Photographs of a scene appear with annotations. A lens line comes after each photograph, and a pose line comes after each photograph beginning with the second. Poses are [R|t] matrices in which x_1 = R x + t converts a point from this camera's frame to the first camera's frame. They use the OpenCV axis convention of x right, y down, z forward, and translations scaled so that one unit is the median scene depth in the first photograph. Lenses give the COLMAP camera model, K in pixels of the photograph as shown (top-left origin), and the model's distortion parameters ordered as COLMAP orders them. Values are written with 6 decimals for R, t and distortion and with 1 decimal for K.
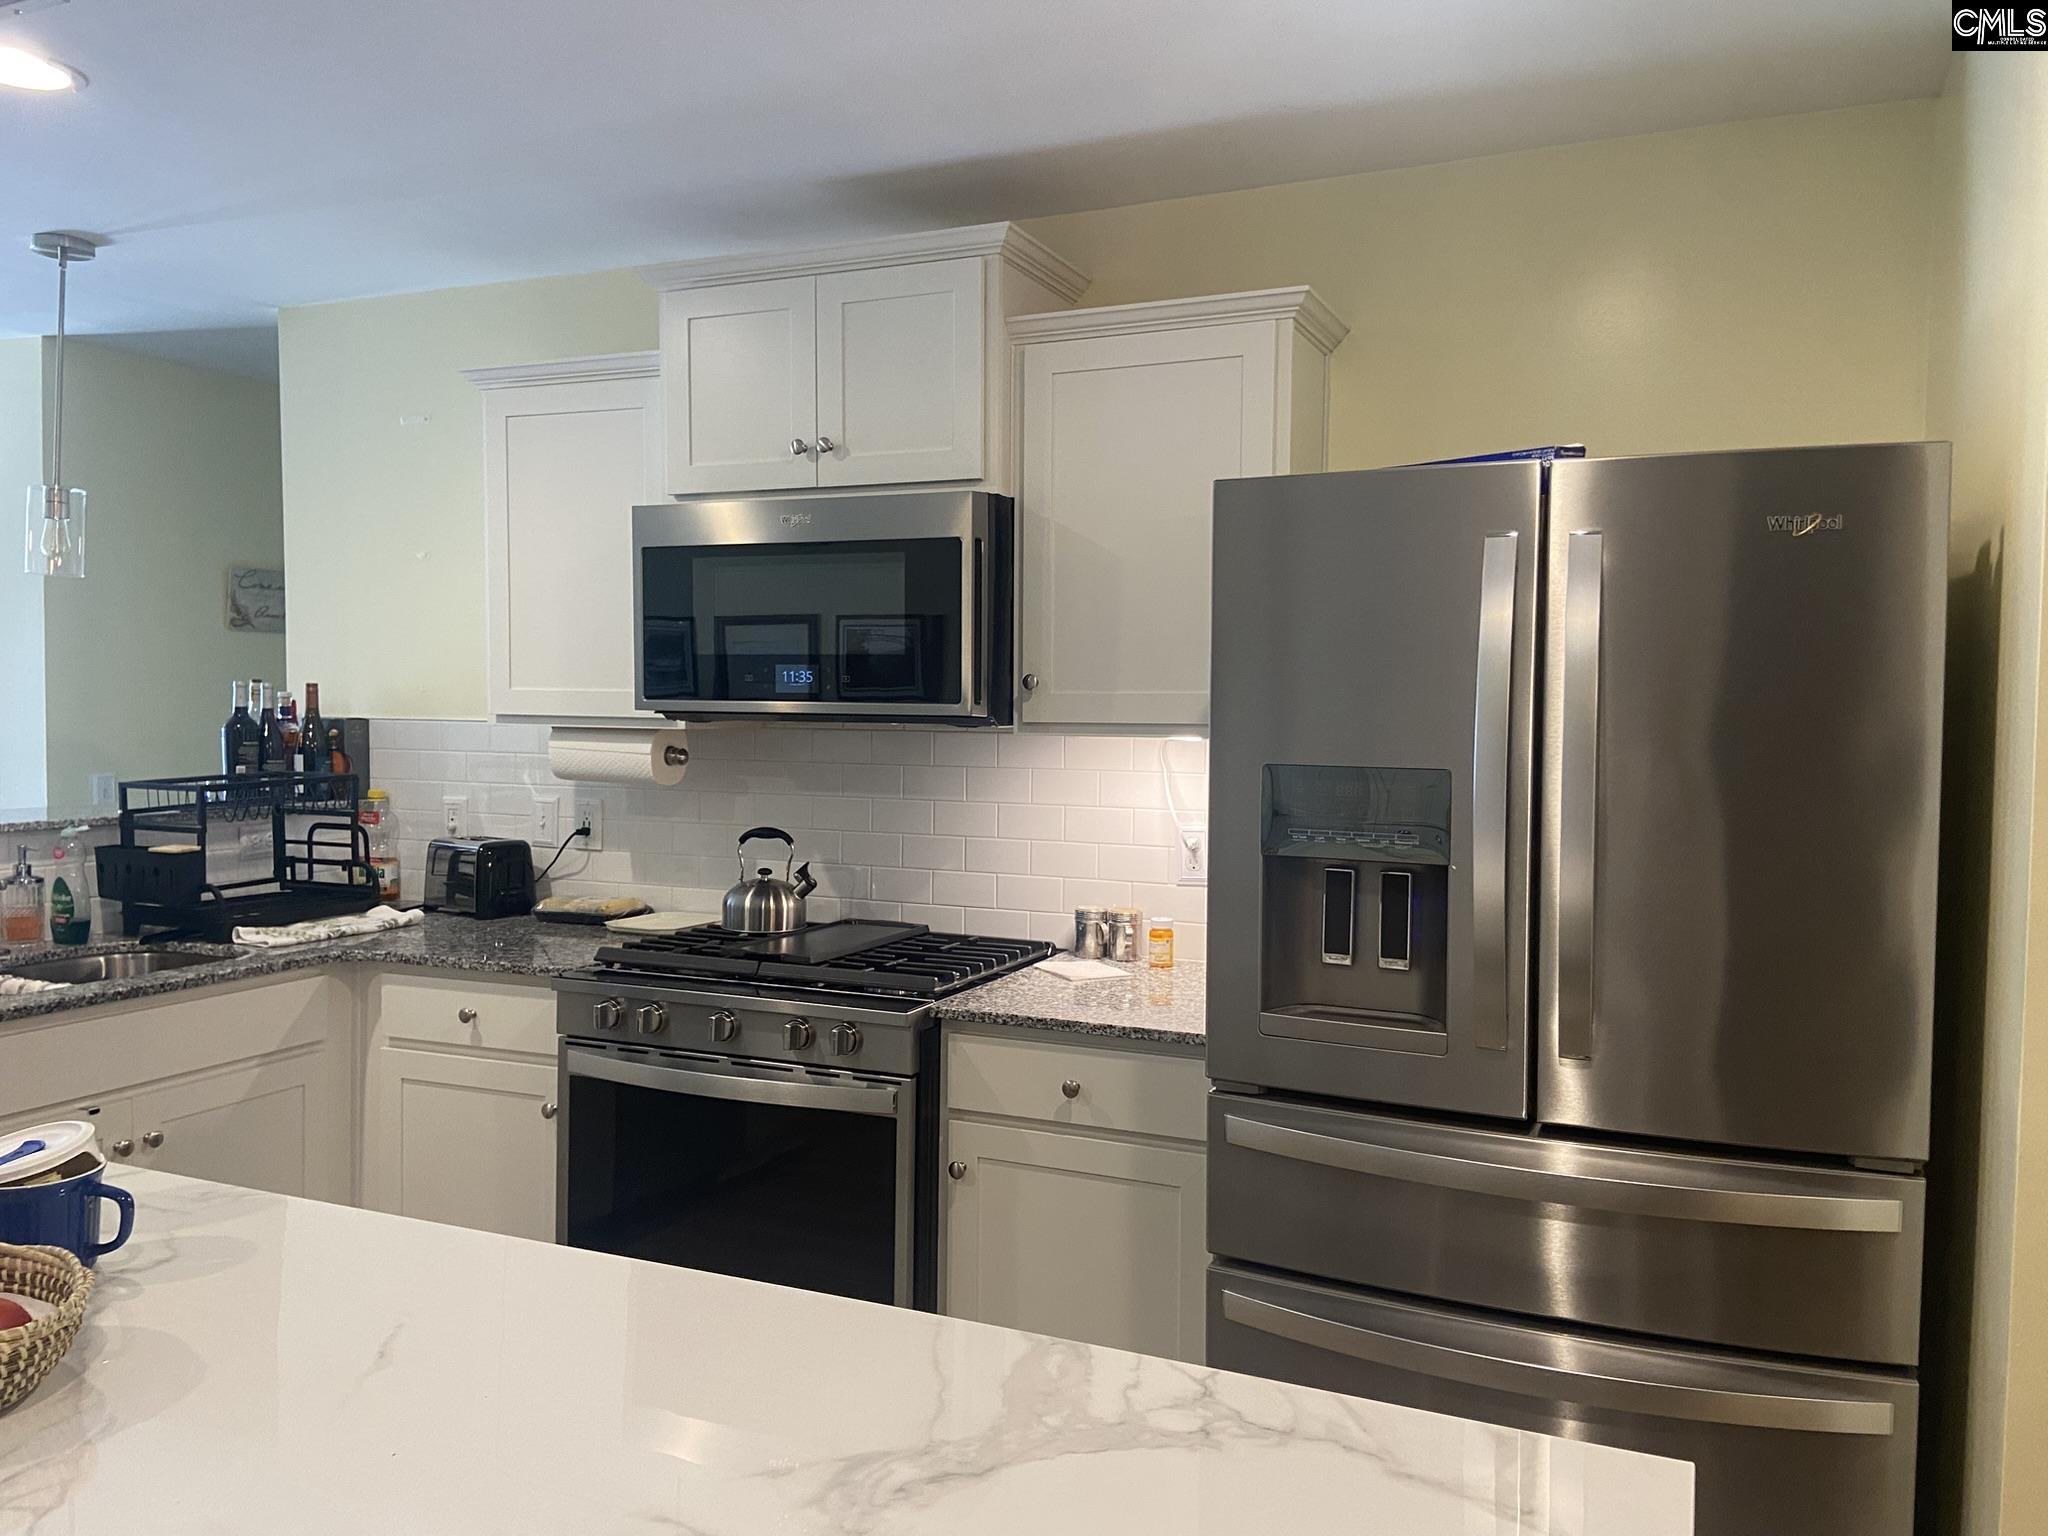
lens RADIAL K [[1552.3, 0, 1023.4], [0, 1552.3, 766.2], [0, 0, 1]] dist [0.106928, -0.128708]
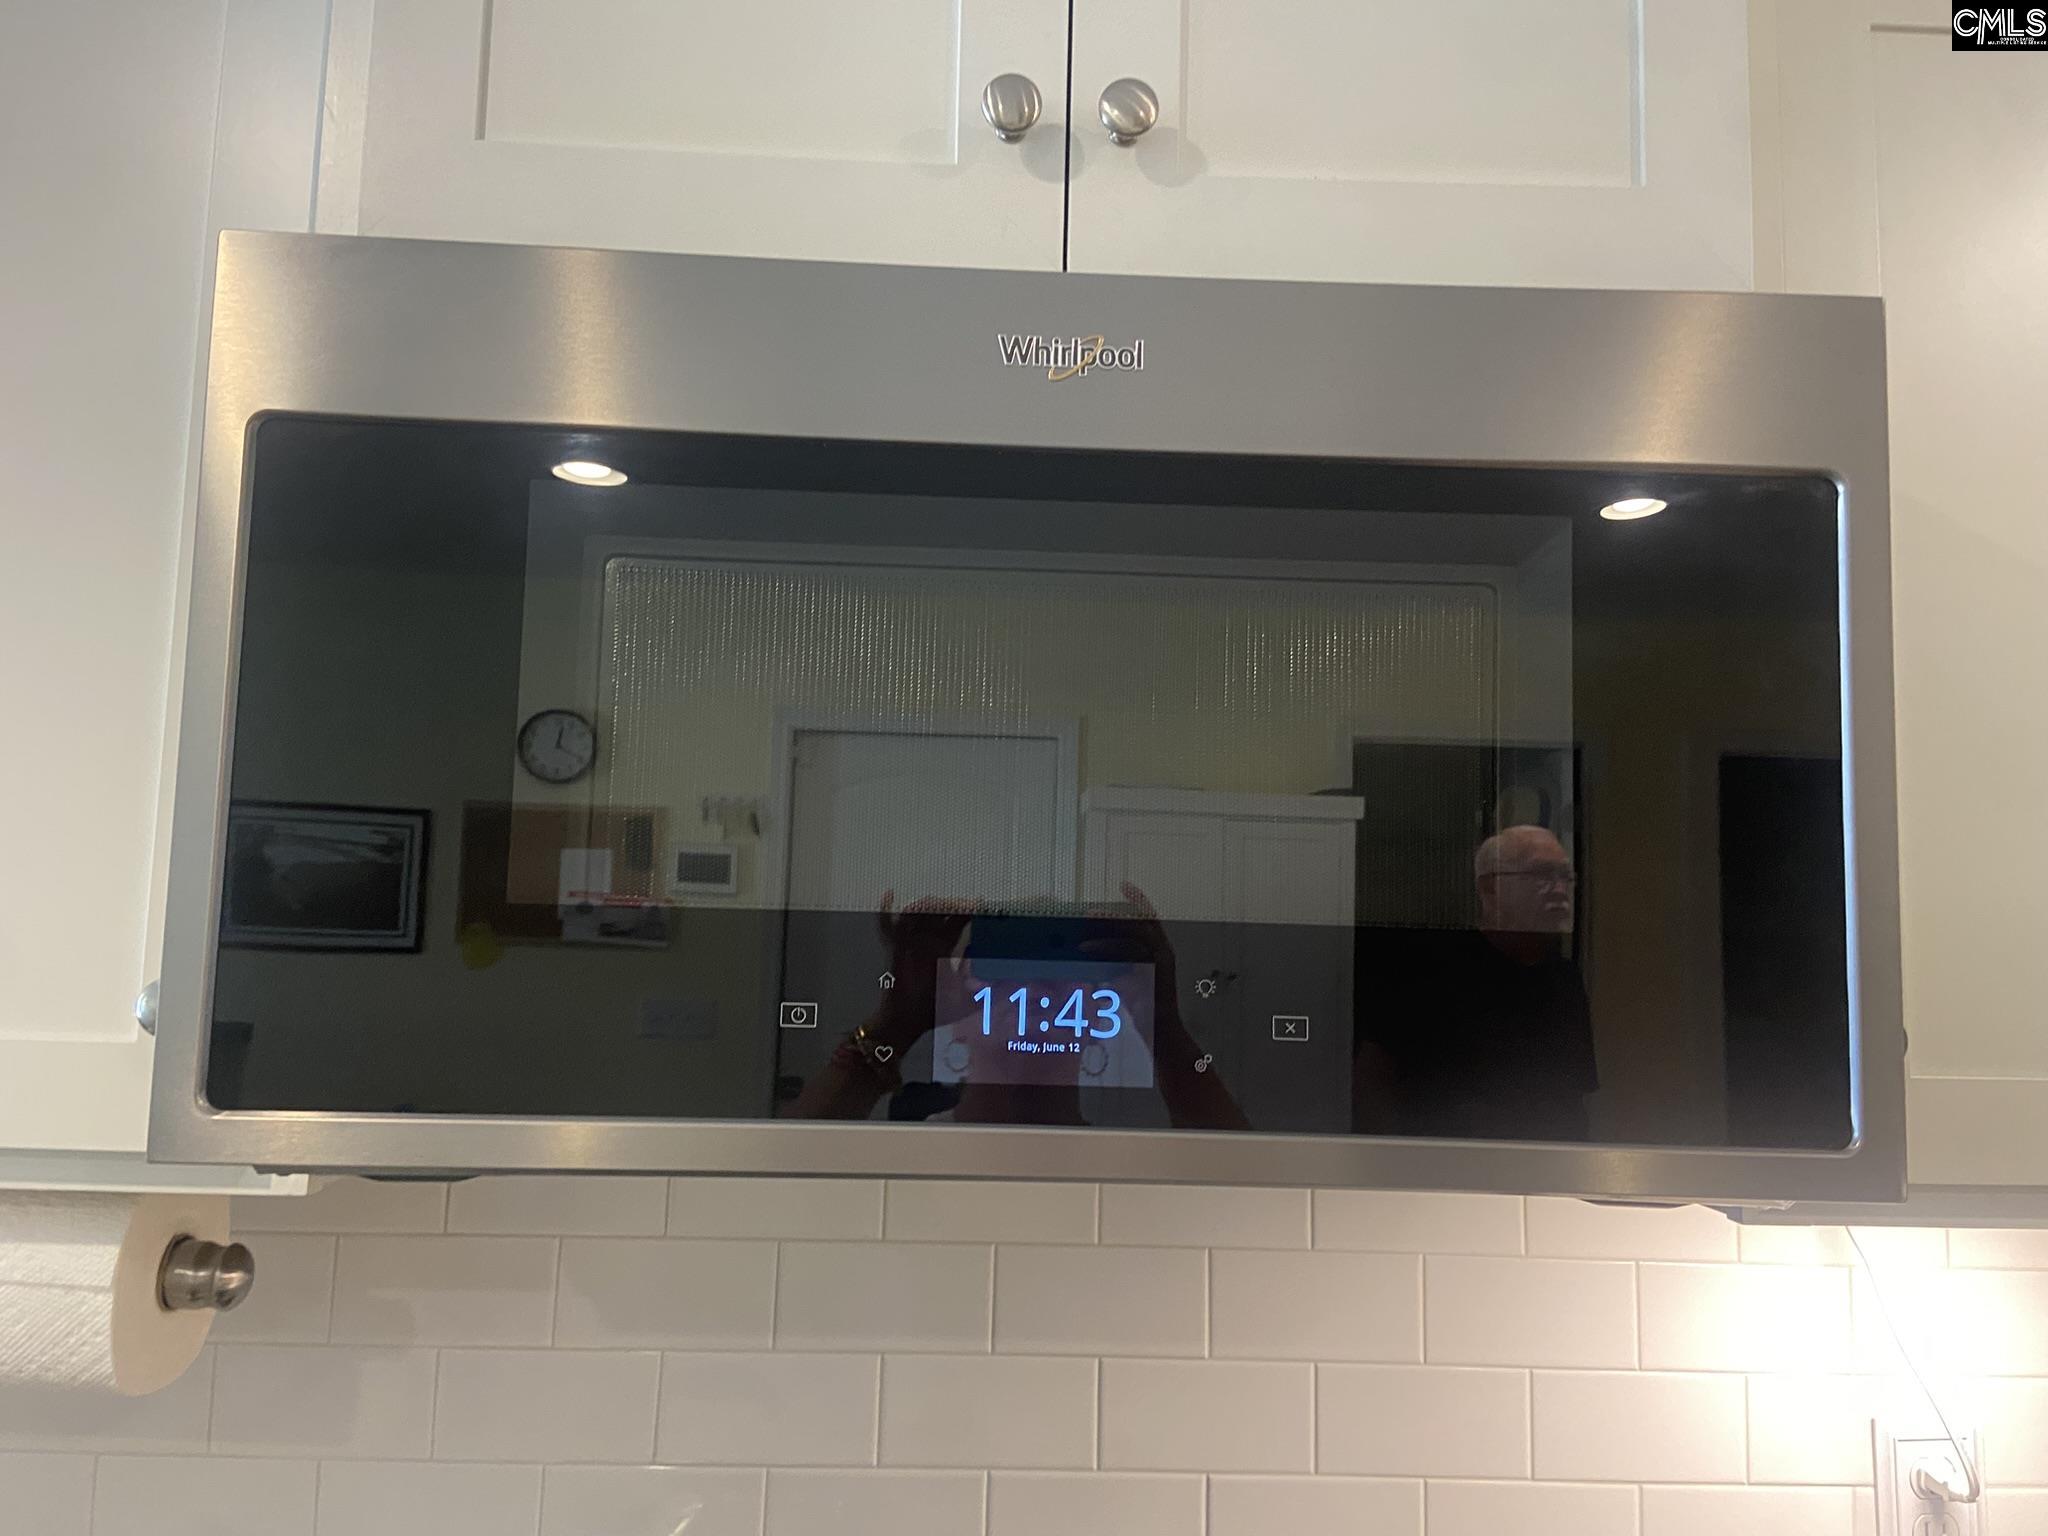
lens RADIAL K [[1552.3, 0, 1022.6], [0, 1552.3, 775.5], [0, 0, 1]] dist [0.106928, -0.128708]
pose [[0.900468, 0.053673, 0.431599, -0.239080], [0.004181, 0.991242, -0.131993, -0.059456], [-0.434903, 0.120660, 0.892357, 0.754978]]
